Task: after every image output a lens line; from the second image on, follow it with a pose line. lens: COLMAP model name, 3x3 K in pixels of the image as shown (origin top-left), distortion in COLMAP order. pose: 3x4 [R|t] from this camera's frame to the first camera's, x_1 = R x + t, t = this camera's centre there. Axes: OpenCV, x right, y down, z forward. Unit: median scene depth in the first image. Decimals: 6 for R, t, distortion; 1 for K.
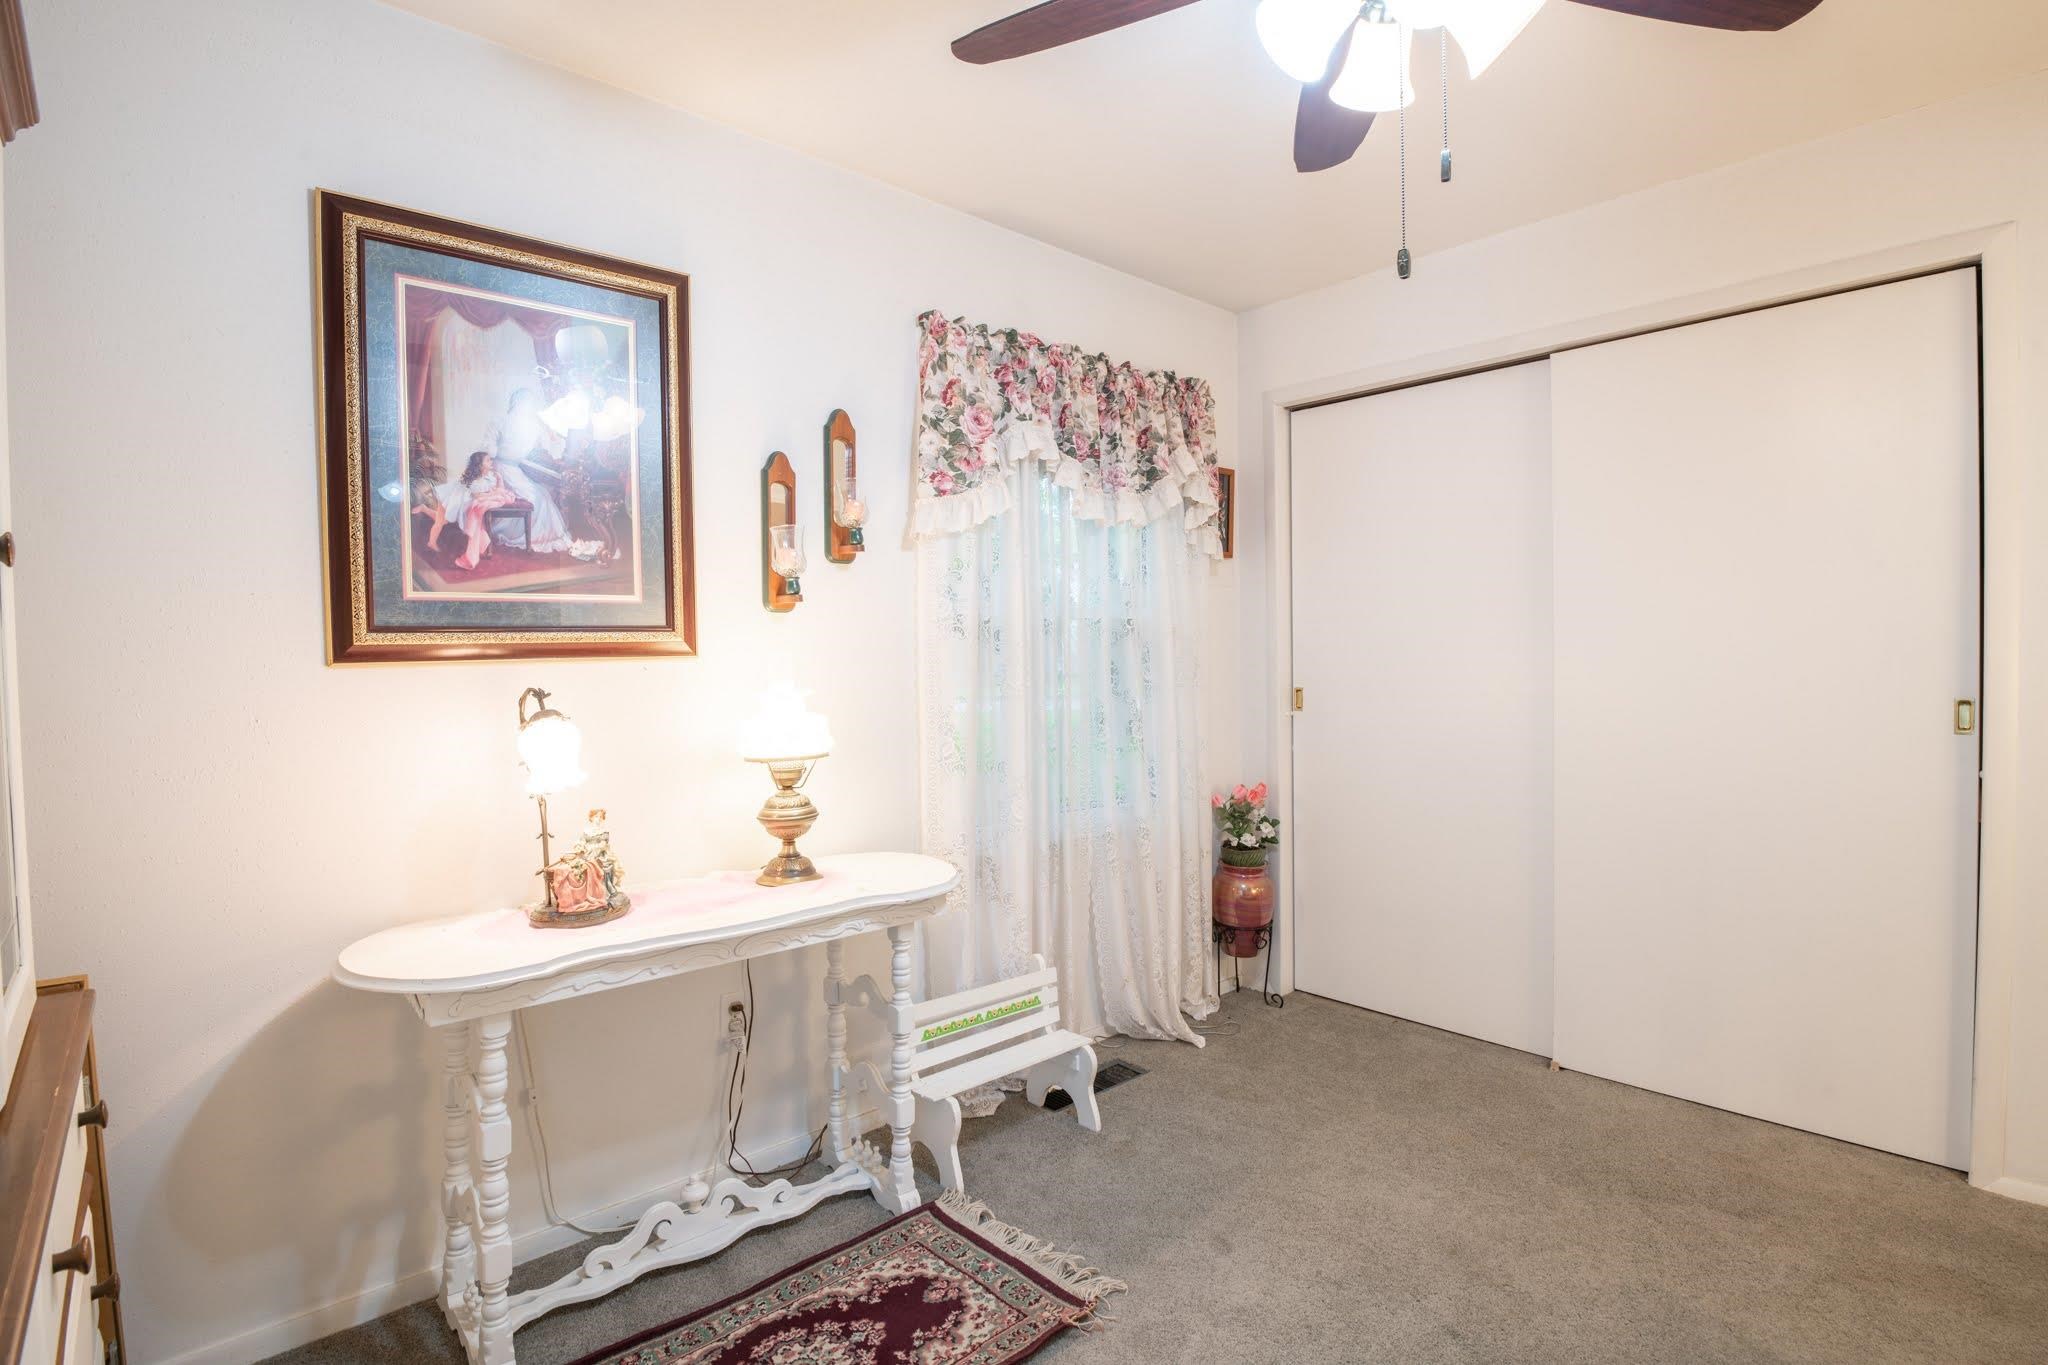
lens RADIAL K [[1020.8, 0, 1026.9], [0, 1020.8, 631.9], [0, 0, 1]] dist [-0.048560, -0.000274]
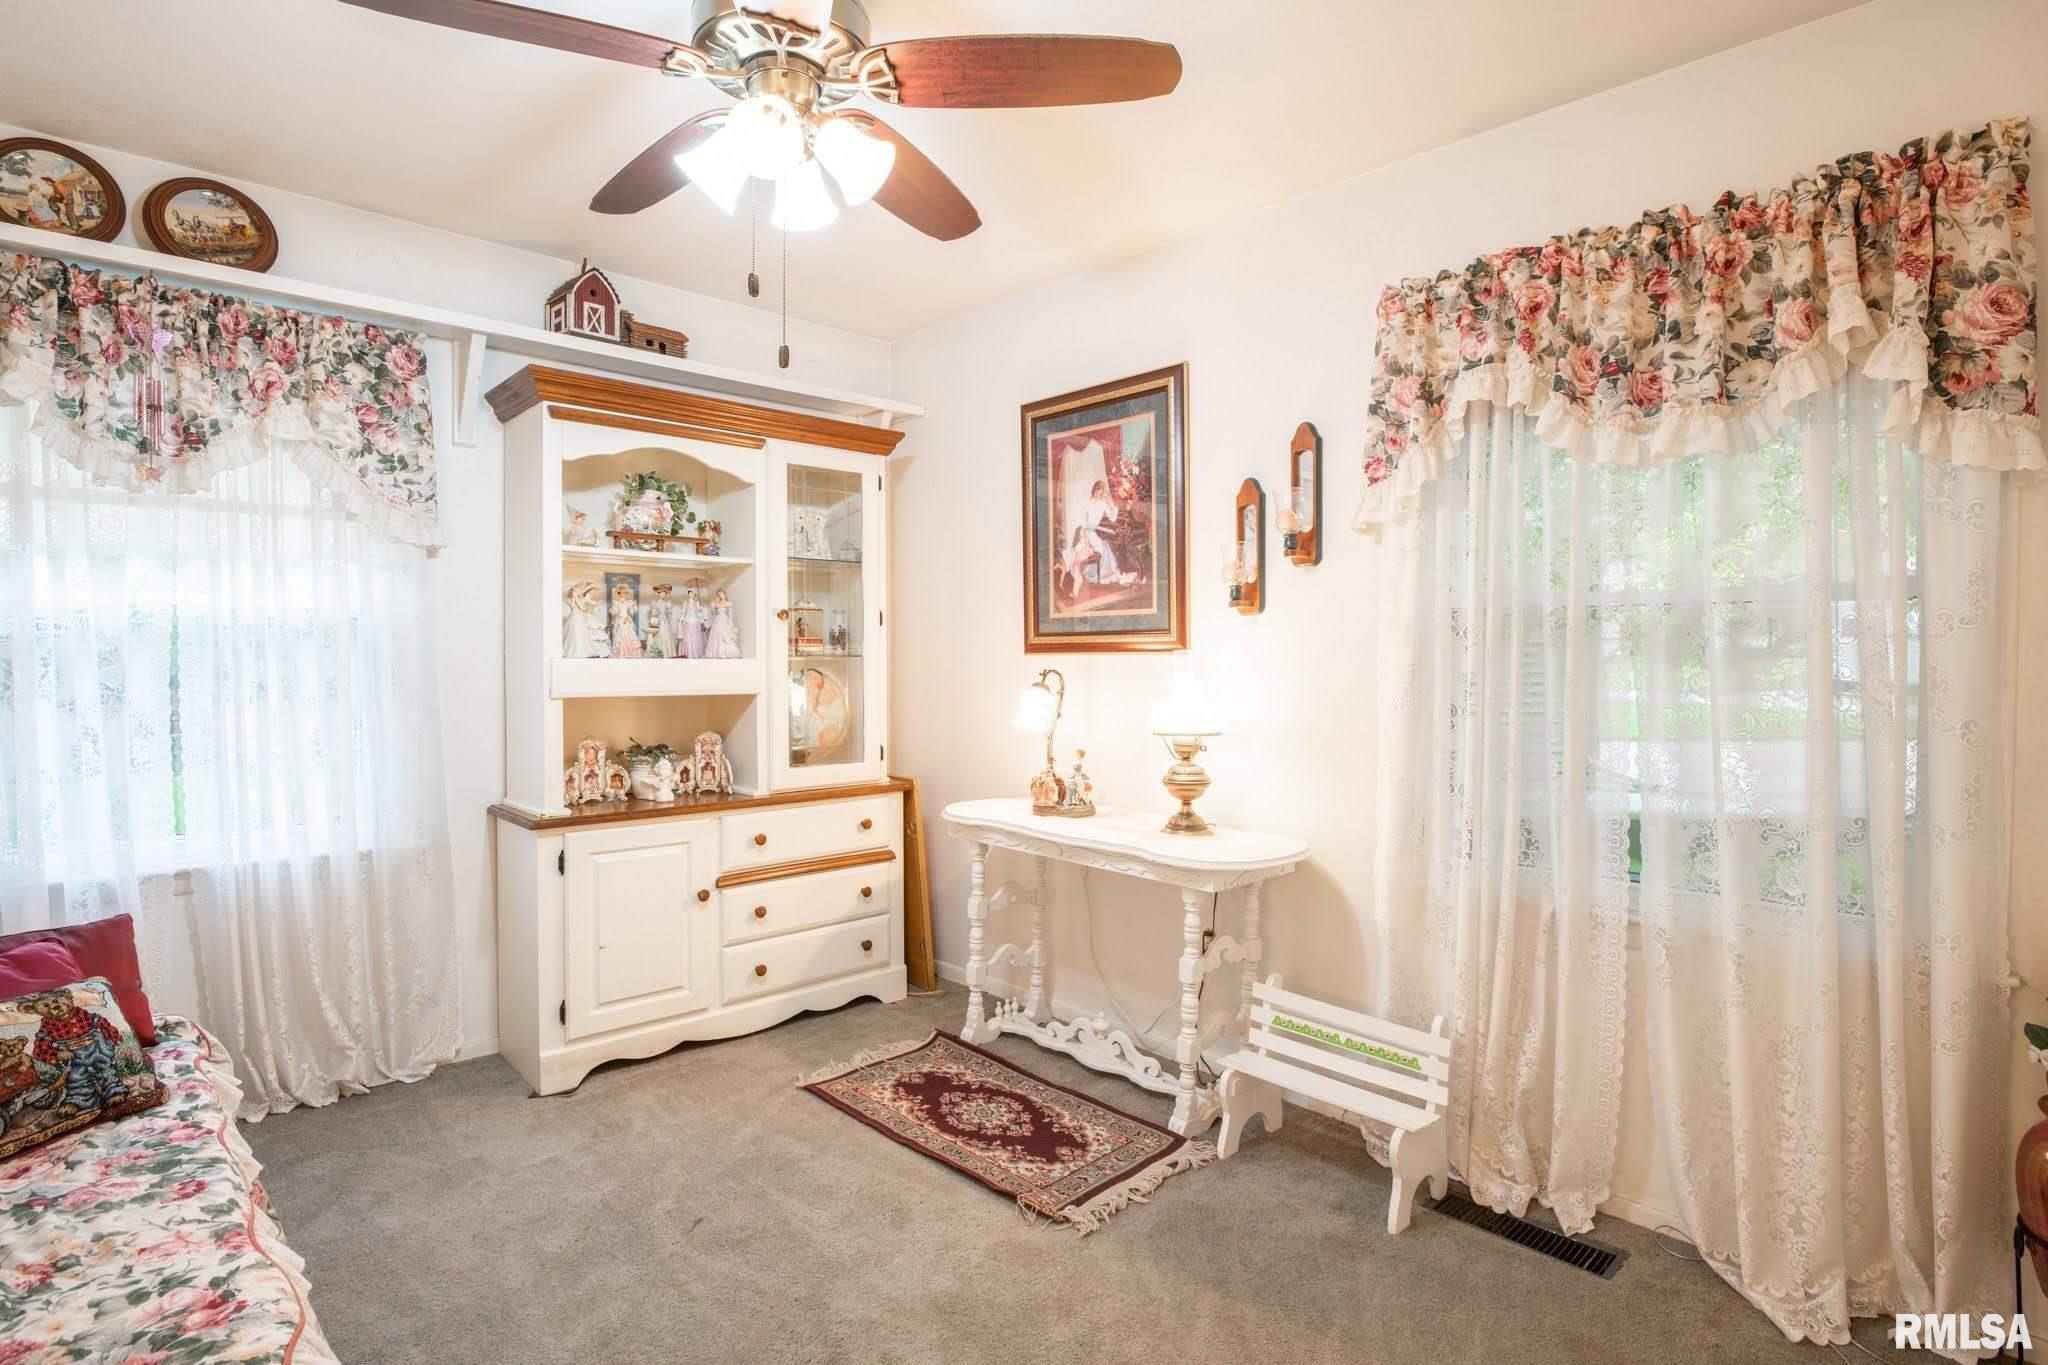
lens RADIAL K [[1027.2, 0, 1039.4], [0, 1027.2, 676.4], [0, 0, 1]] dist [-0.036267, -0.001503]
pose [[0.014432, 0.022791, -0.999636, 1.082080], [0.000450, 0.999740, 0.022800, 0.026504], [0.999896, -0.000779, 0.014418, 0.861974]]
